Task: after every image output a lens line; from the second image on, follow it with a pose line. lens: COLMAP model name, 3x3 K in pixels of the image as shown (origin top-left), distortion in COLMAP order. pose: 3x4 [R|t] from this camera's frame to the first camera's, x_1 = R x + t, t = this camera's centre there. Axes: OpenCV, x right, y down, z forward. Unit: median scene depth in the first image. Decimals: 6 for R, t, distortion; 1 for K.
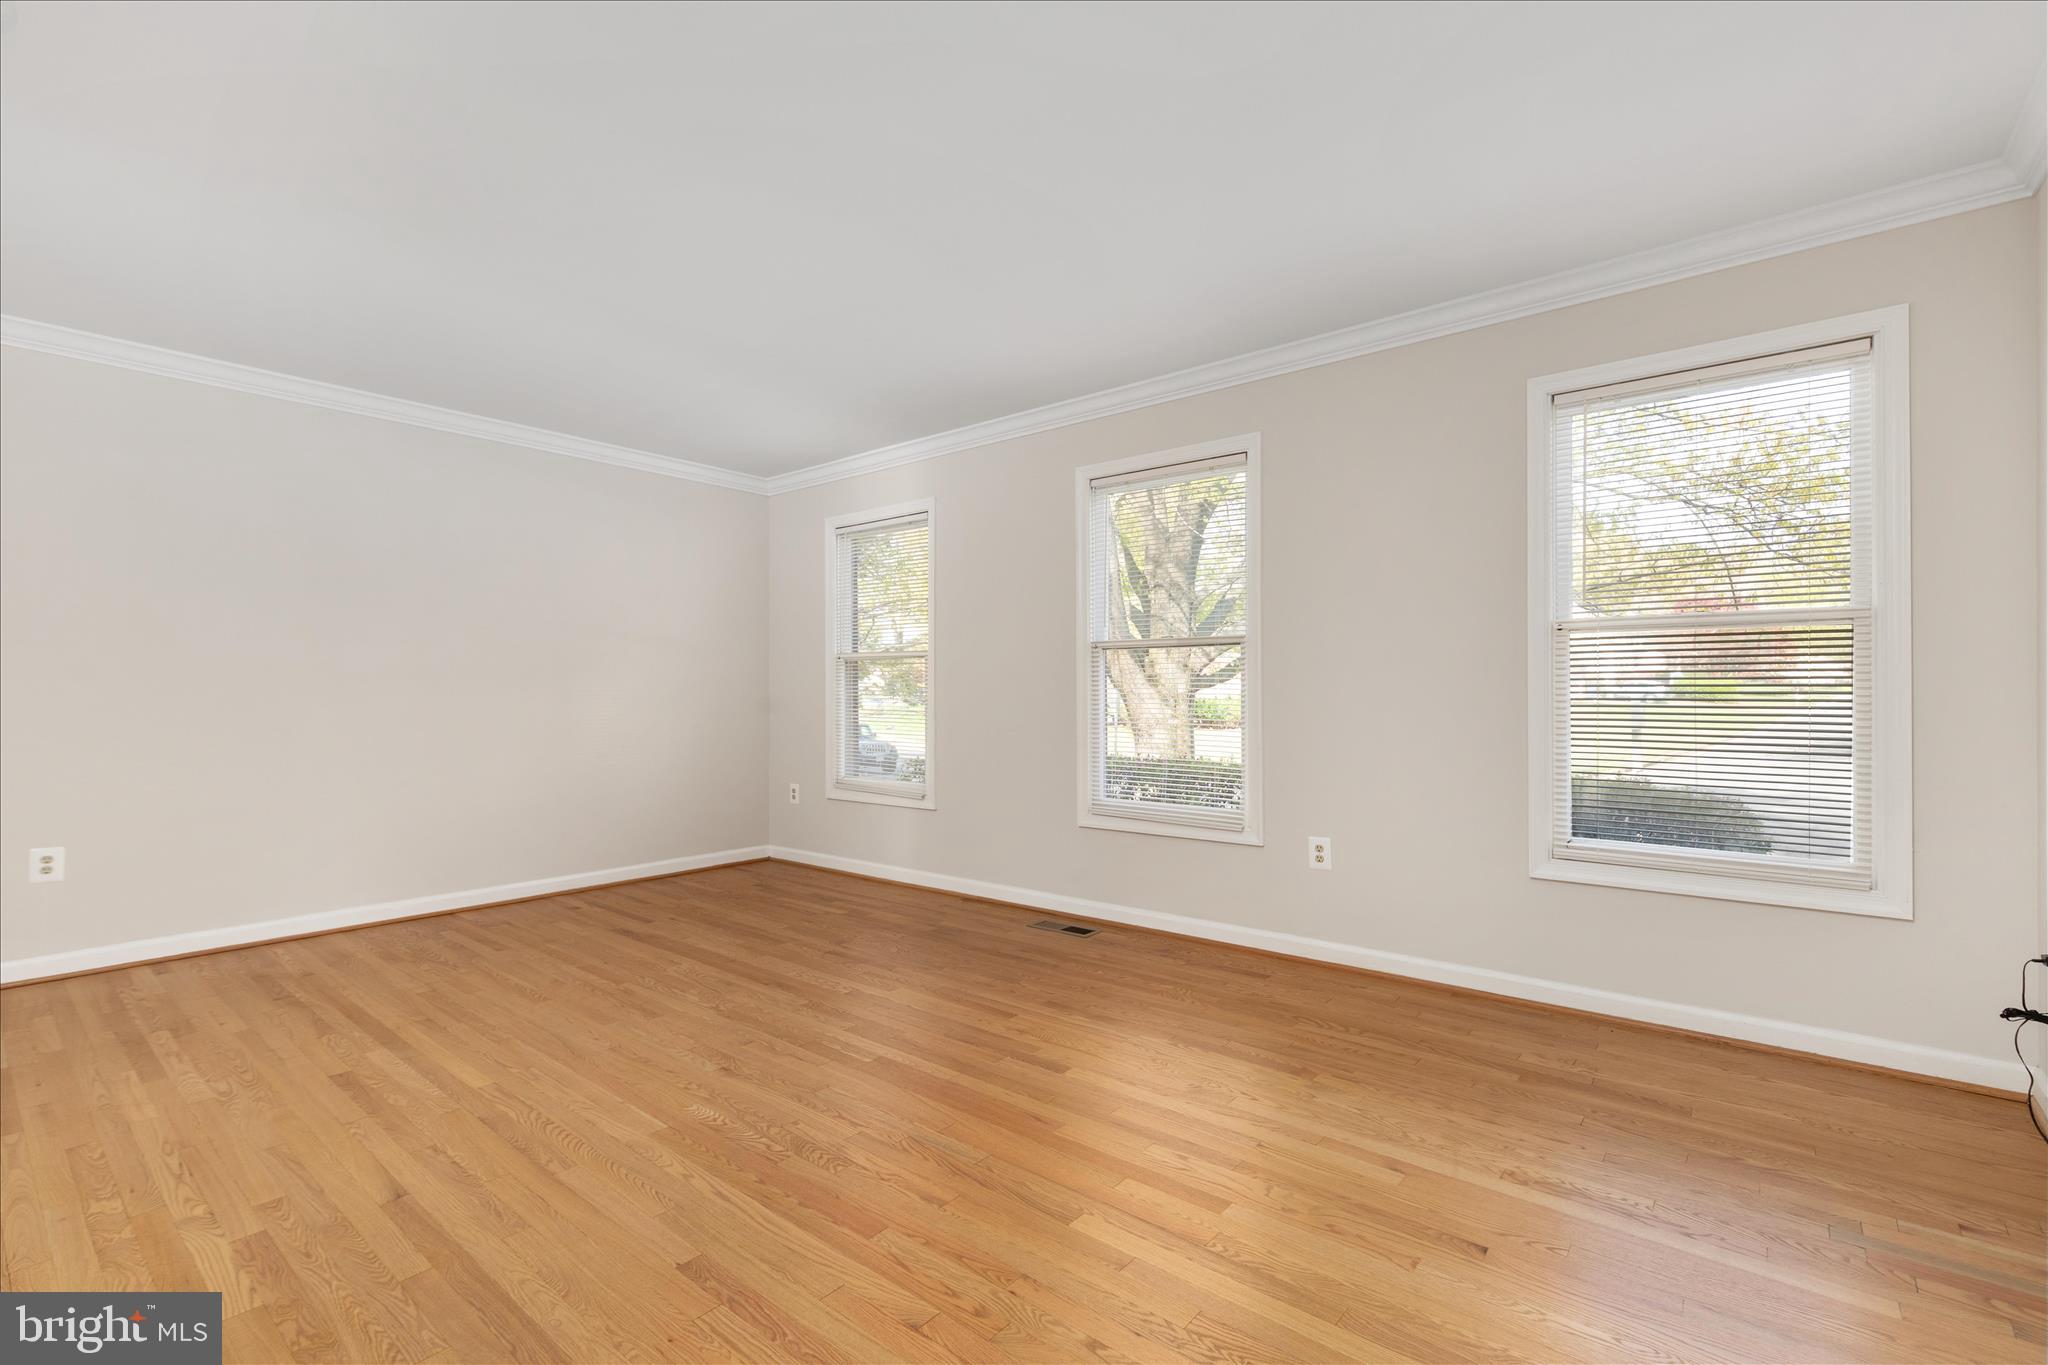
lens RADIAL K [[916.2, 0, 1024.0], [0, 916.2, 682.5], [0, 0, 1]] dist [0.000832, -0.000575]
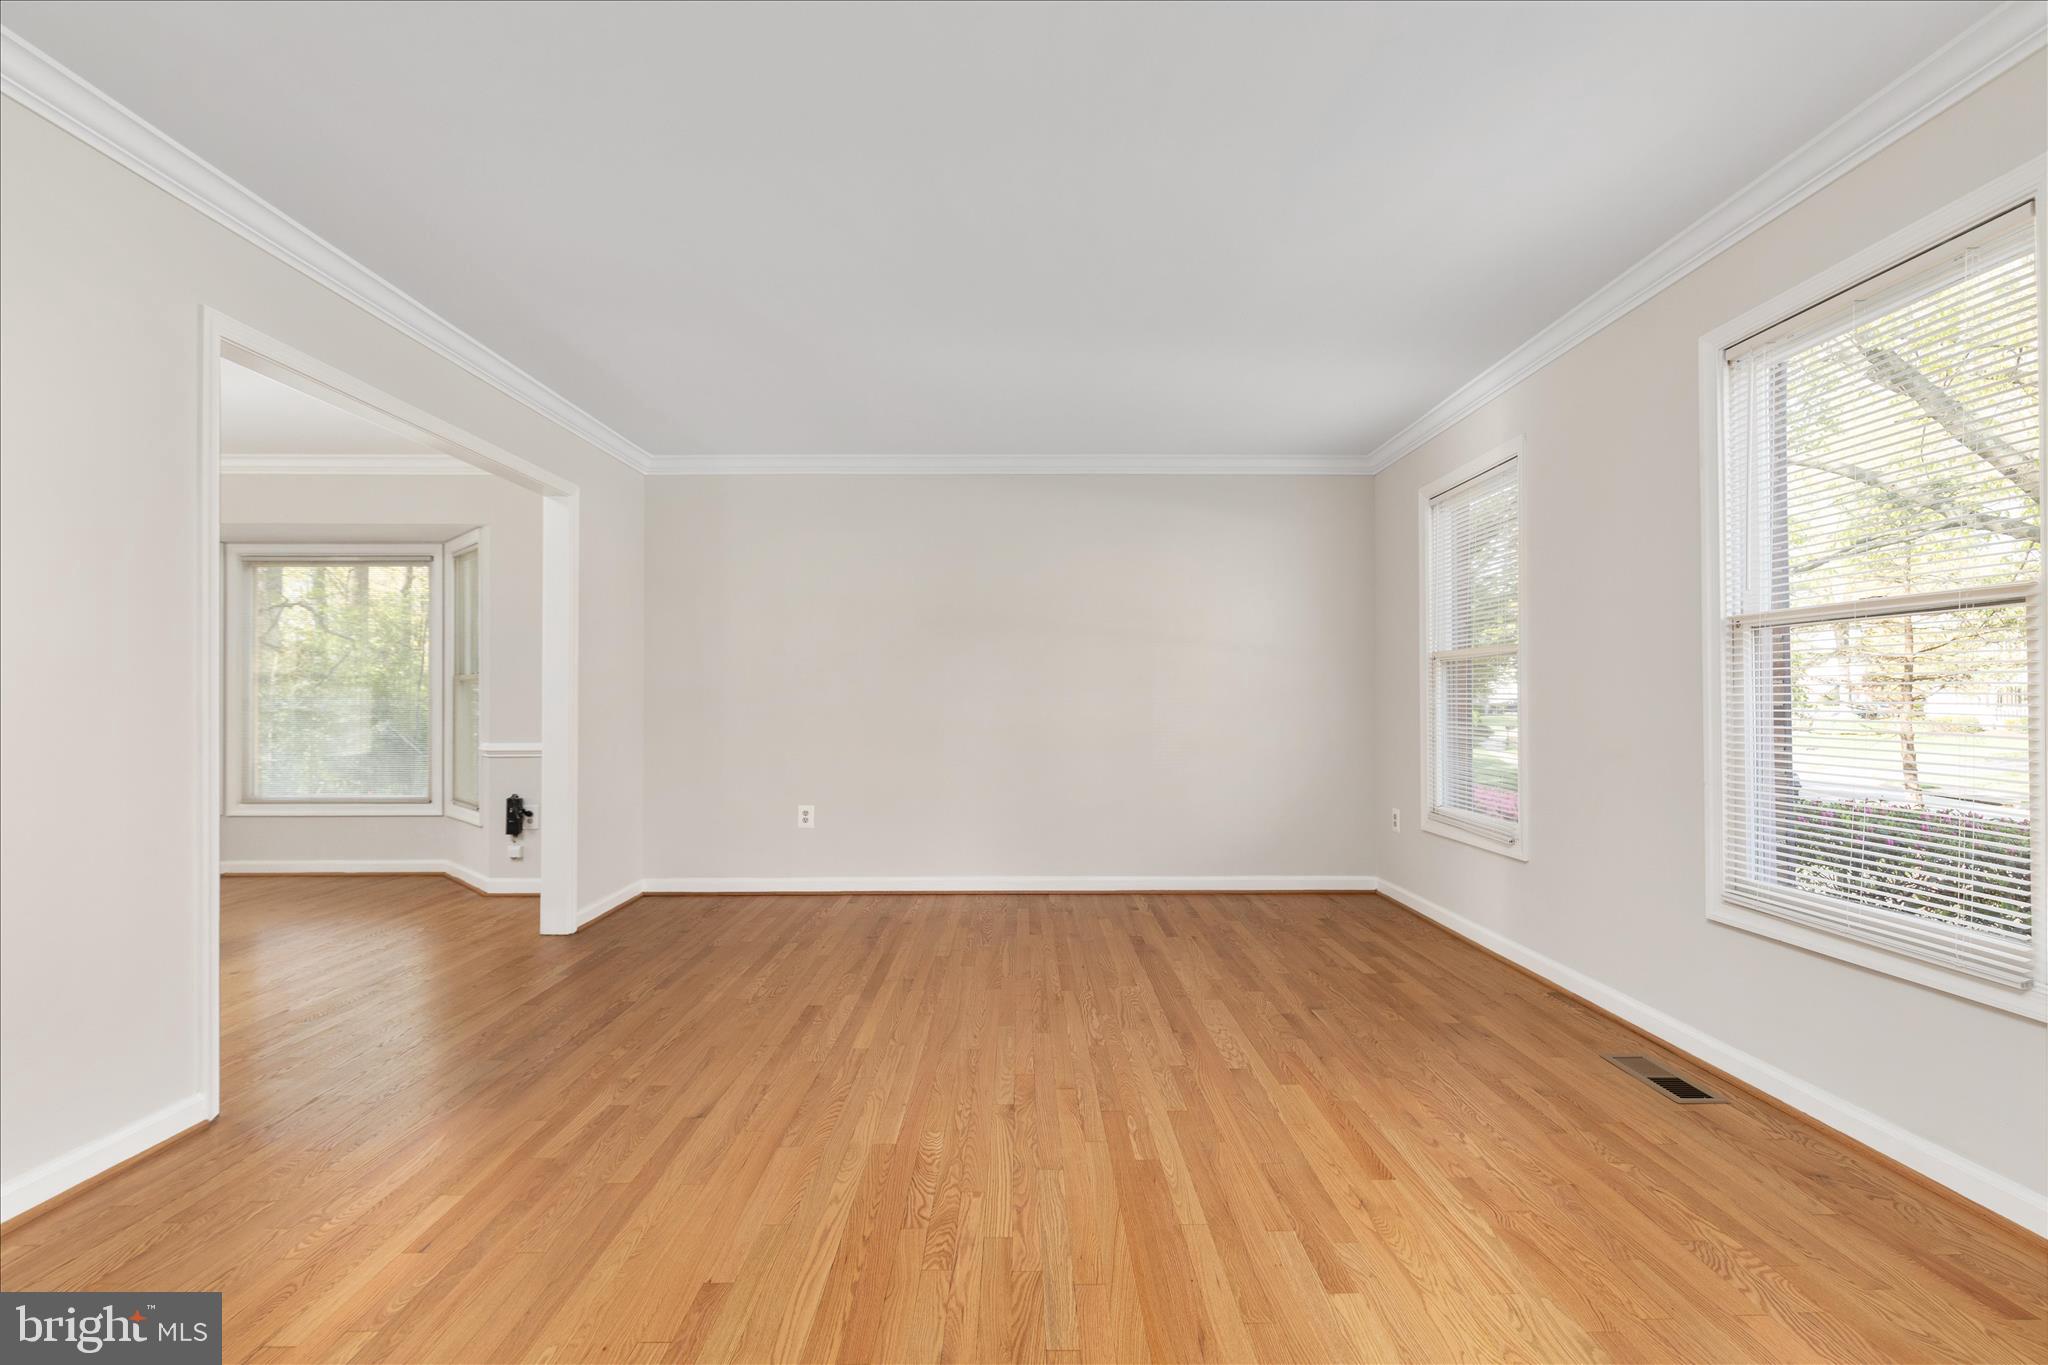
lens RADIAL K [[916.2, 0, 1024.0], [0, 916.2, 682.5], [0, 0, 1]] dist [0.000832, -0.000575]
pose [[0.638985, -0.013987, -0.769092, 0.309007], [0.006531, 0.999897, -0.012758, 0.003199], [0.769192, 0.003129, 0.639010, 0.321172]]
